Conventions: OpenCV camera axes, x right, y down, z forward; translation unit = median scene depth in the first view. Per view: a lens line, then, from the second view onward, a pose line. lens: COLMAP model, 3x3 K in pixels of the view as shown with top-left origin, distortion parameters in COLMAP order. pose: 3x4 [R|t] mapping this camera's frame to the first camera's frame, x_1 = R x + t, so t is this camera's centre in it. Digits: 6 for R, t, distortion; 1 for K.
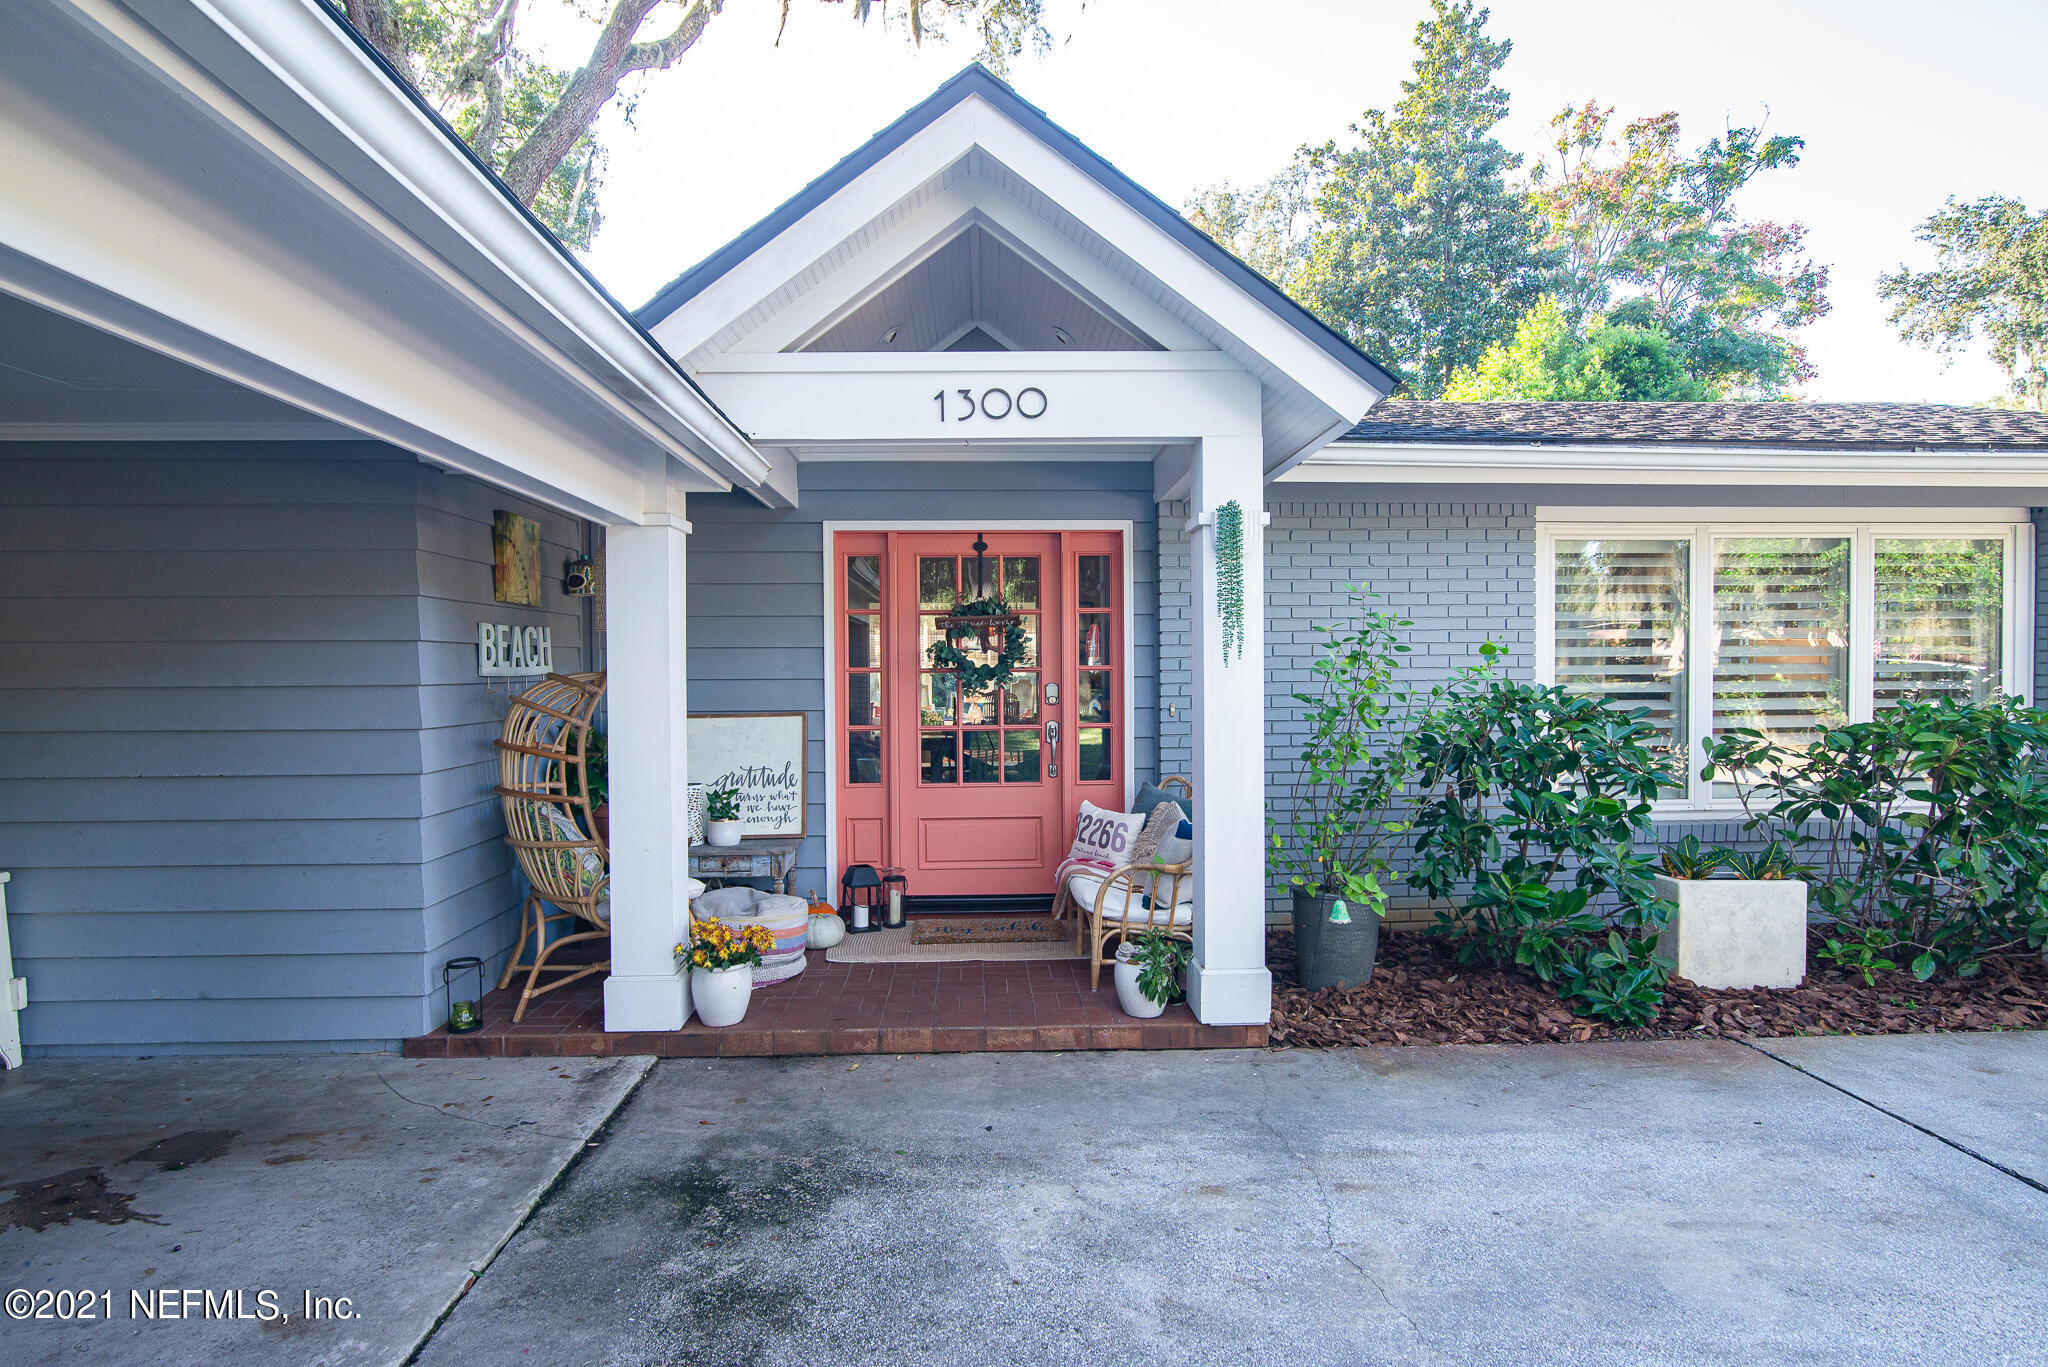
lens RADIAL K [[1087.4, 0, 1020.8], [0, 1087.4, 681.1], [0, 0, 1]] dist [-0.015438, -0.000669]
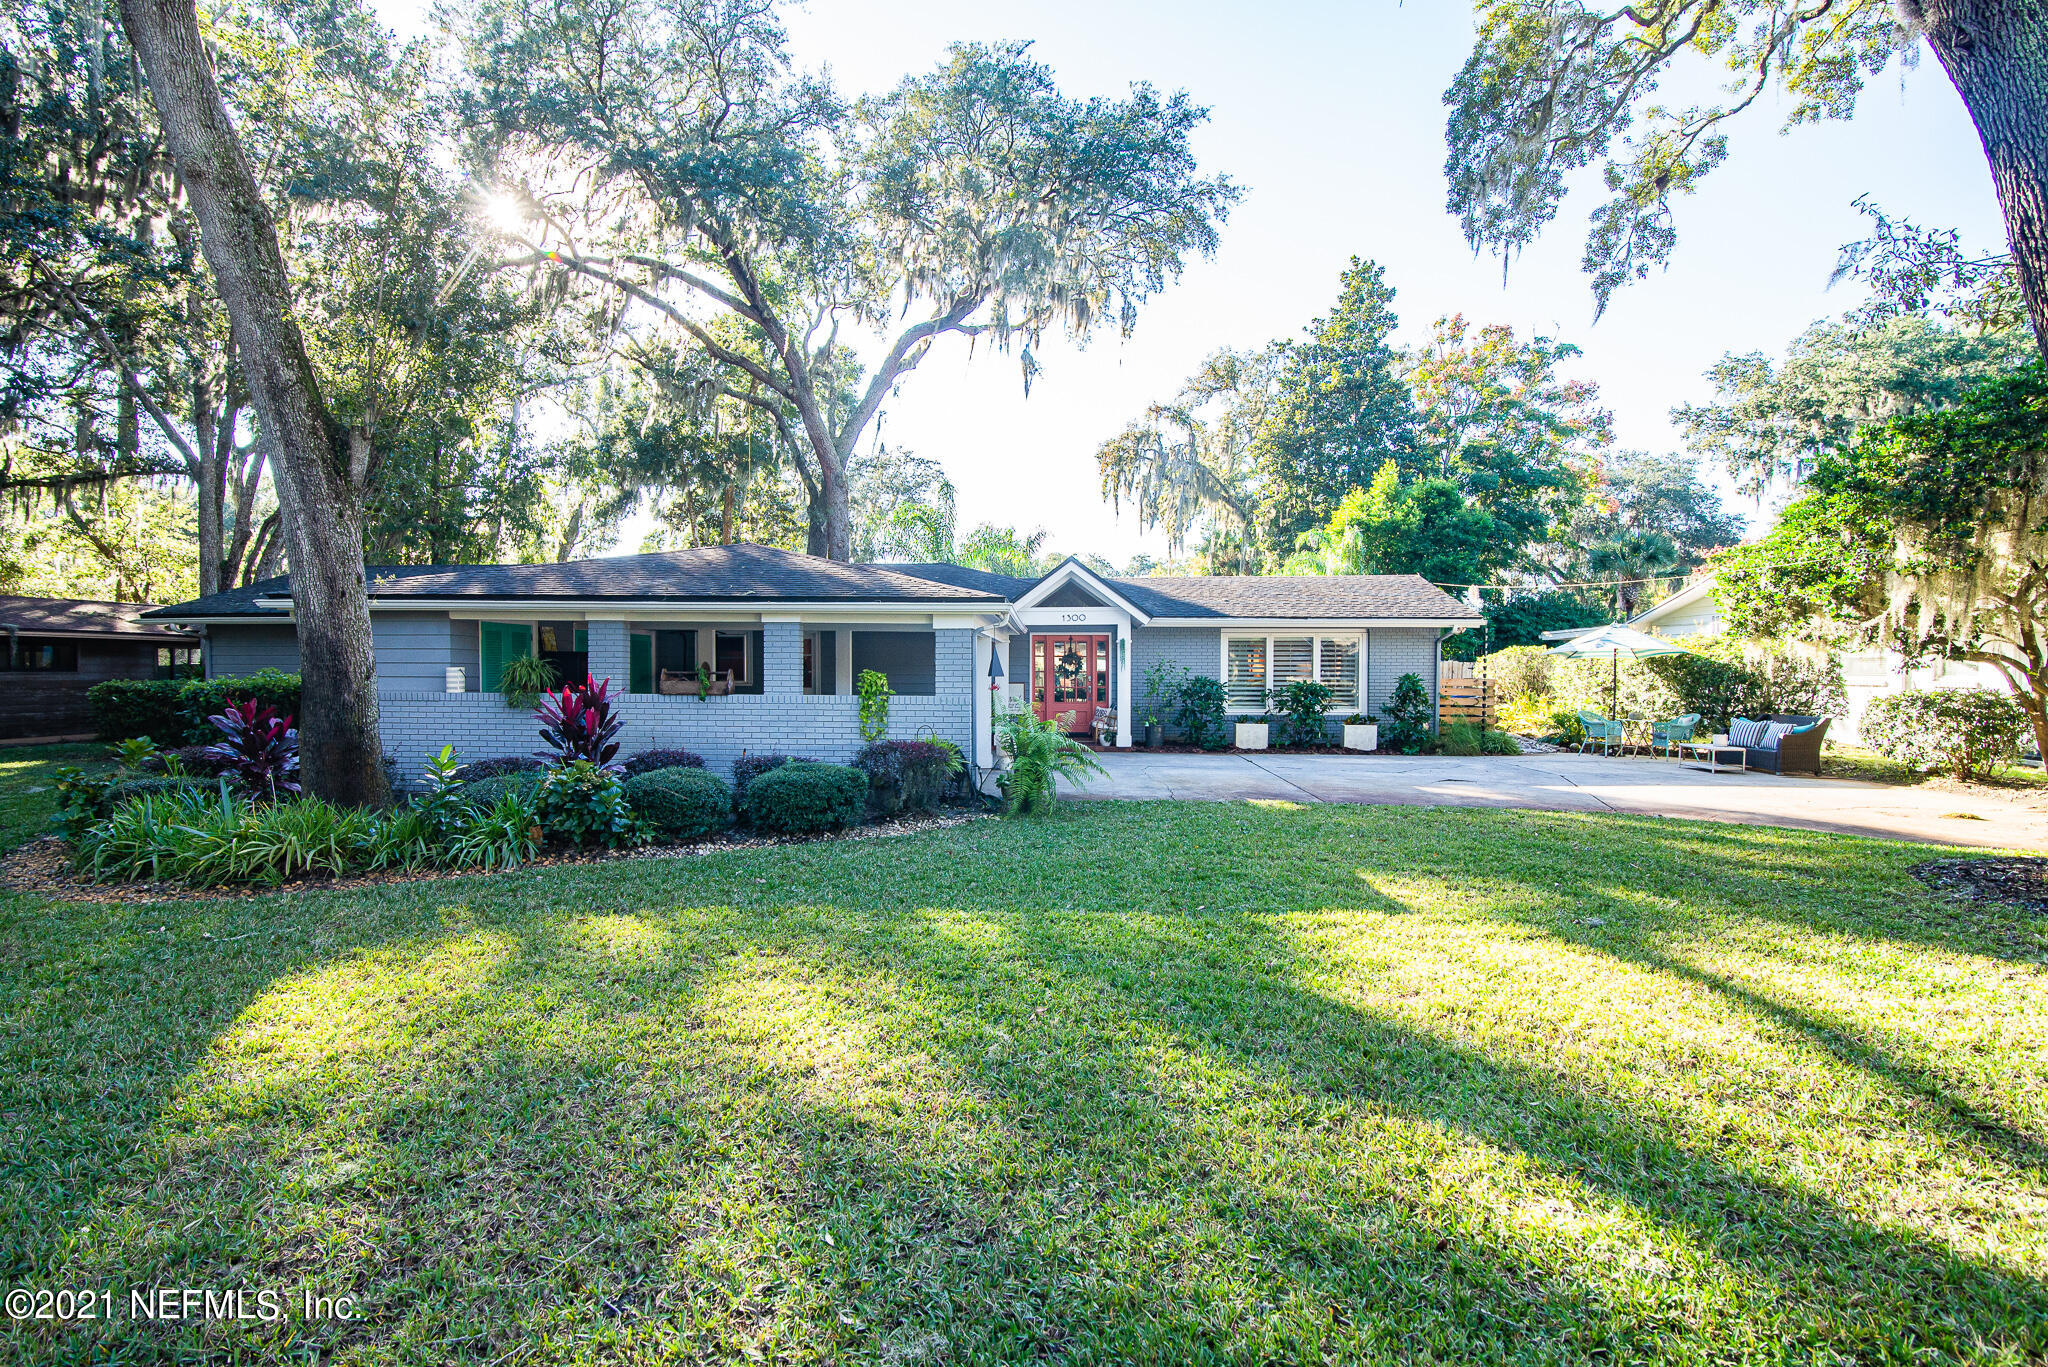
lens RADIAL K [[936.6, 0, 1023.0], [0, 936.6, 689.9], [0, 0, 1]] dist [-0.021537, 0.001456]
pose [[0.996570, 0.010089, -0.082134, 0.013435], [-0.008787, 0.999830, 0.016197, 0.000317], [0.082283, -0.015420, 0.996490, -0.465164]]
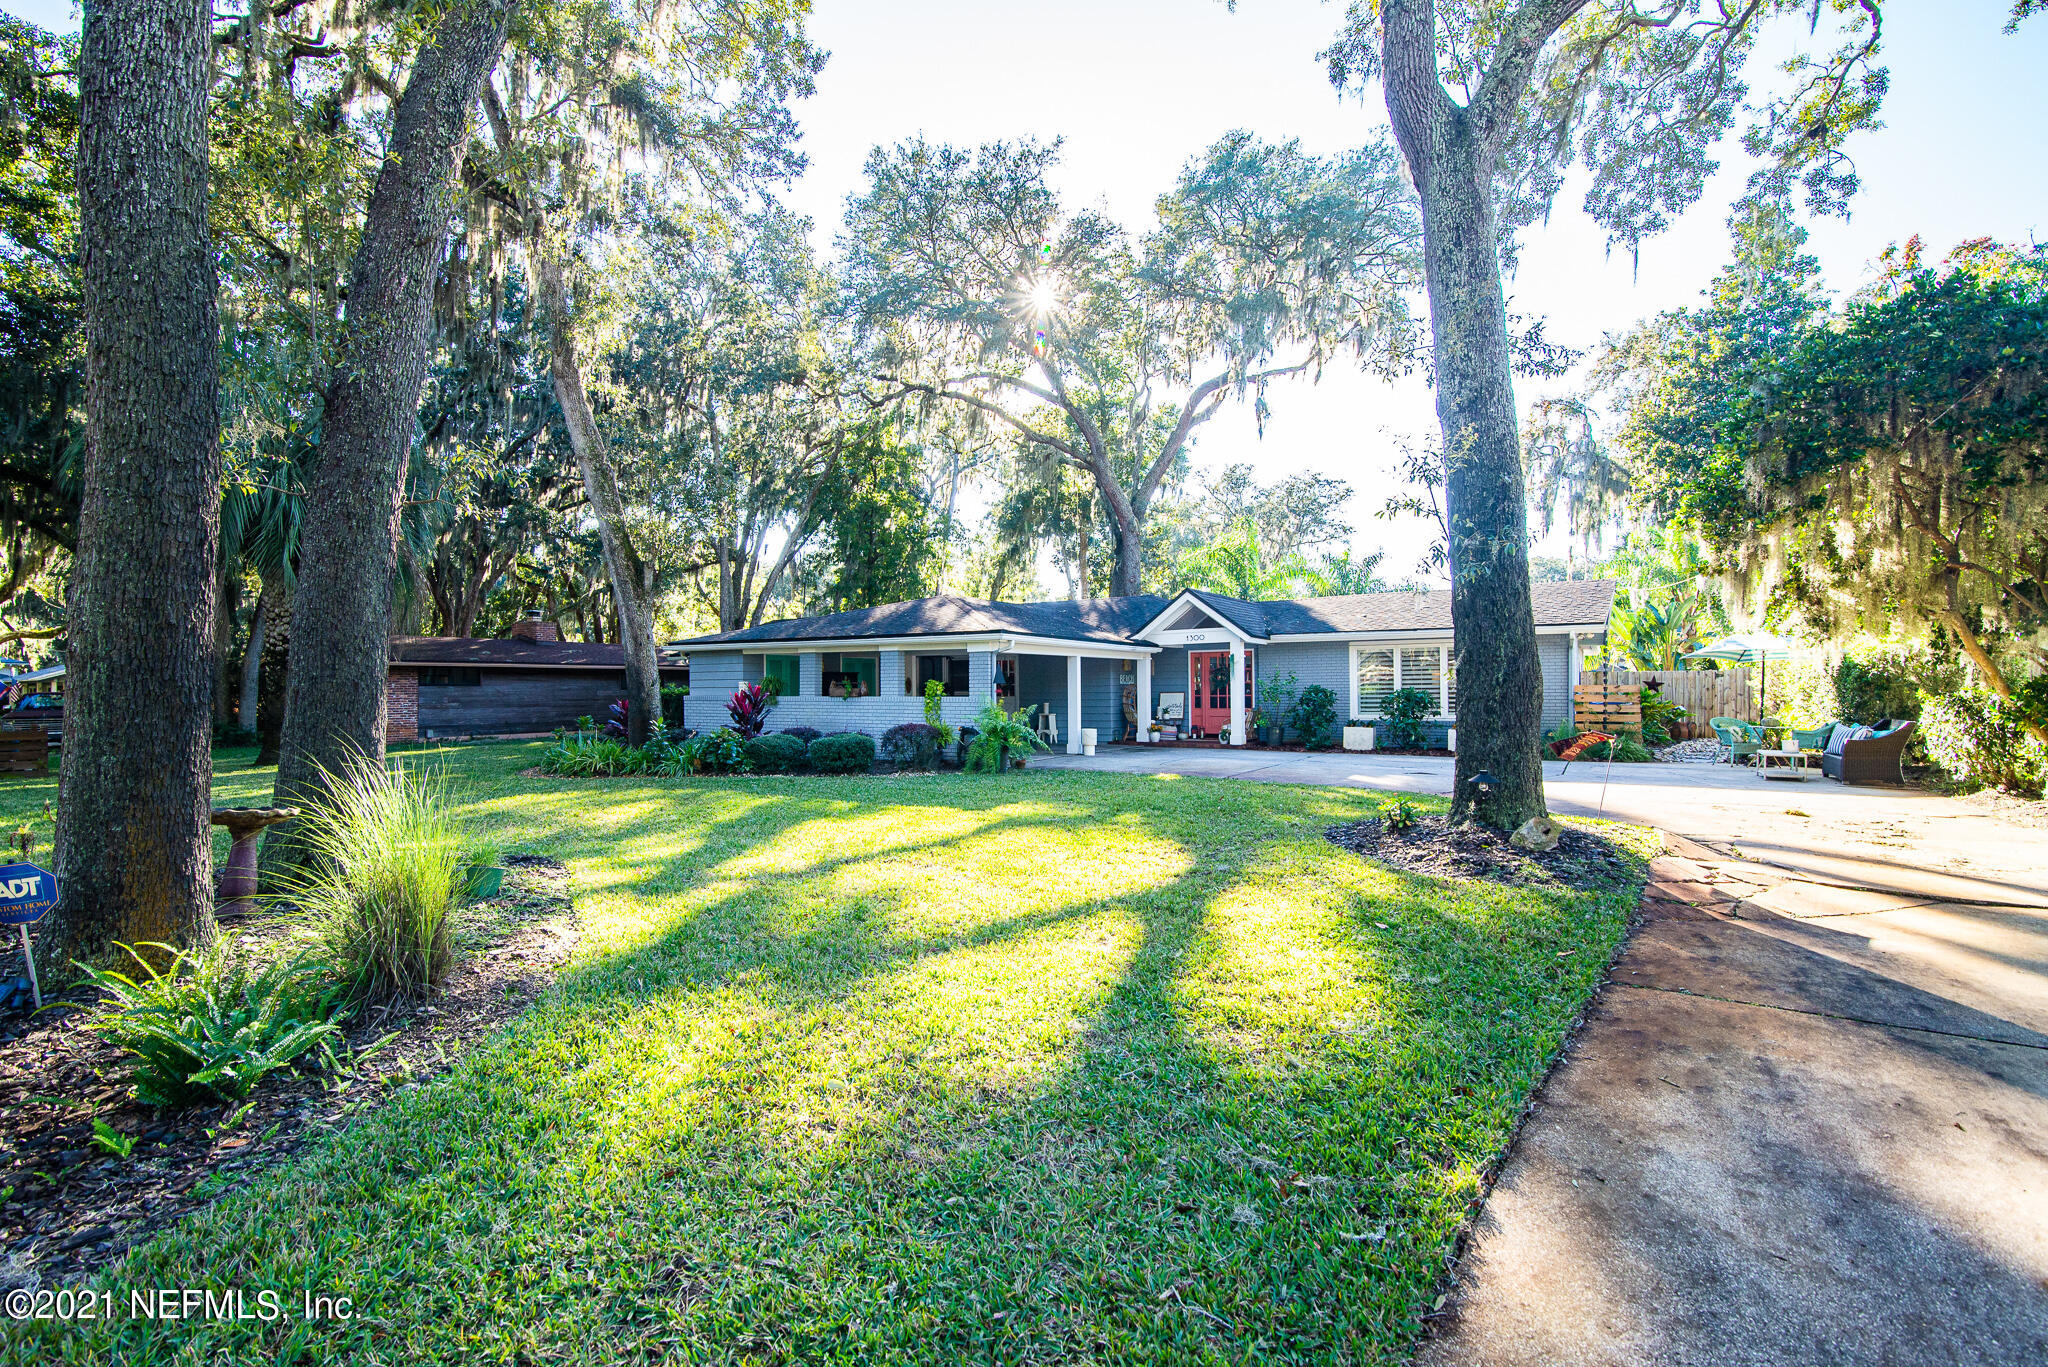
lens RADIAL K [[936.6, 0, 1019.0], [0, 936.6, 684.5], [0, 0, 1]] dist [-0.021537, 0.001456]
pose [[0.817473, -0.002970, -0.575959, 0.308151], [-0.002742, 0.999955, -0.009049, 0.007133], [0.575960, 0.008977, 0.817429, -0.539194]]
